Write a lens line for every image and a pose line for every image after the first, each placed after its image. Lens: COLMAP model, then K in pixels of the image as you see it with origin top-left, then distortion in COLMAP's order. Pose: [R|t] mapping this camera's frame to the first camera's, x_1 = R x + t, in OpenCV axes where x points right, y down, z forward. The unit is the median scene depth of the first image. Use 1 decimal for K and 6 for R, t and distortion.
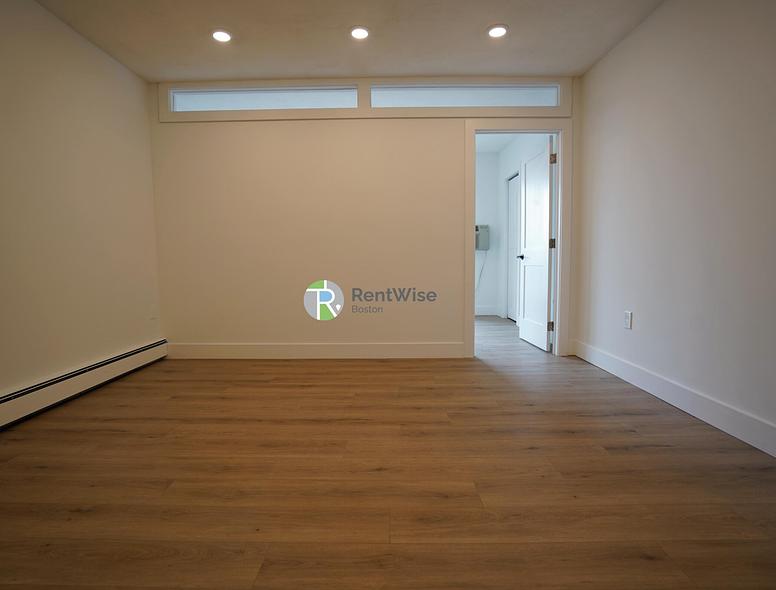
lens RADIAL K [[408.6, 0, 385.2], [0, 408.6, 302.2], [0, 0, 1]] dist [-0.044485, 0.007701]
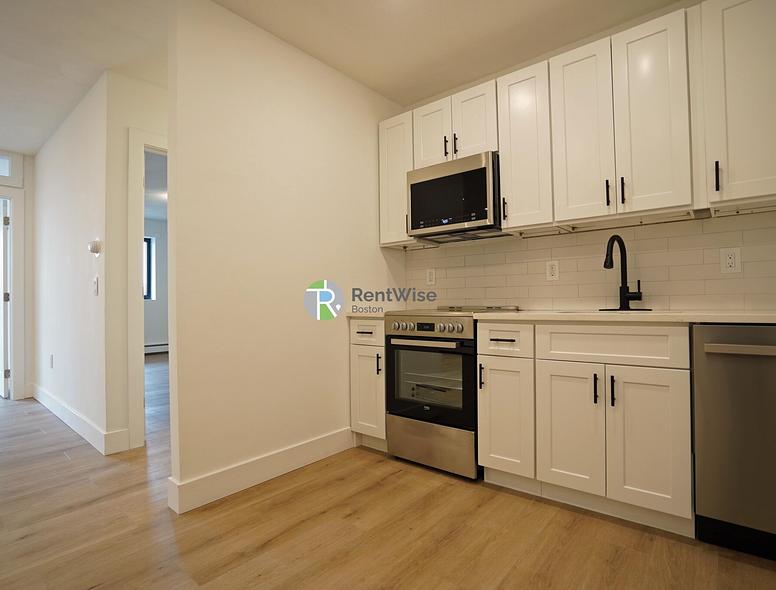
lens RADIAL K [[408.6, 0, 387.0], [0, 408.6, 301.3], [0, 0, 1]] dist [-0.044485, 0.007701]
pose [[0.639734, 0.010189, 0.768529, 0.391764], [0.074540, 0.994376, -0.075232, 0.034865], [-0.764973, 0.105415, 0.635377, -0.712943]]
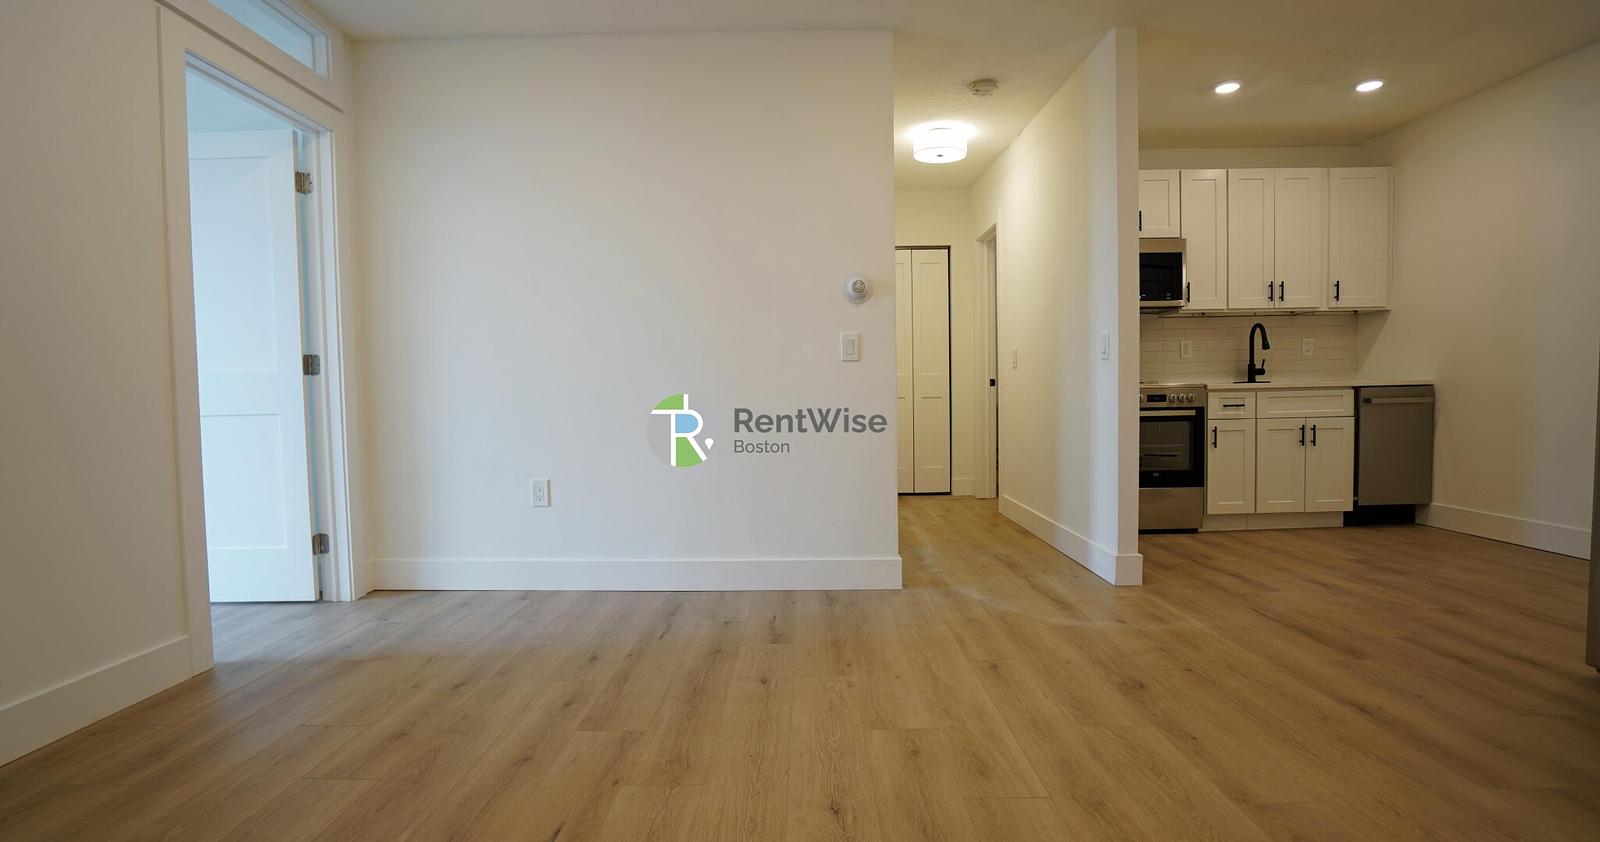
lens RADIAL K [[741.5, 0, 785.6], [0, 741.5, 424.4], [0, 0, 1]] dist [-0.044106, 0.001055]
pose [[0.014178, -0.029812, 0.999455, -0.639626], [0.112349, 0.993273, 0.028034, -0.060116], [-0.993568, 0.111891, 0.017432, 0.714736]]
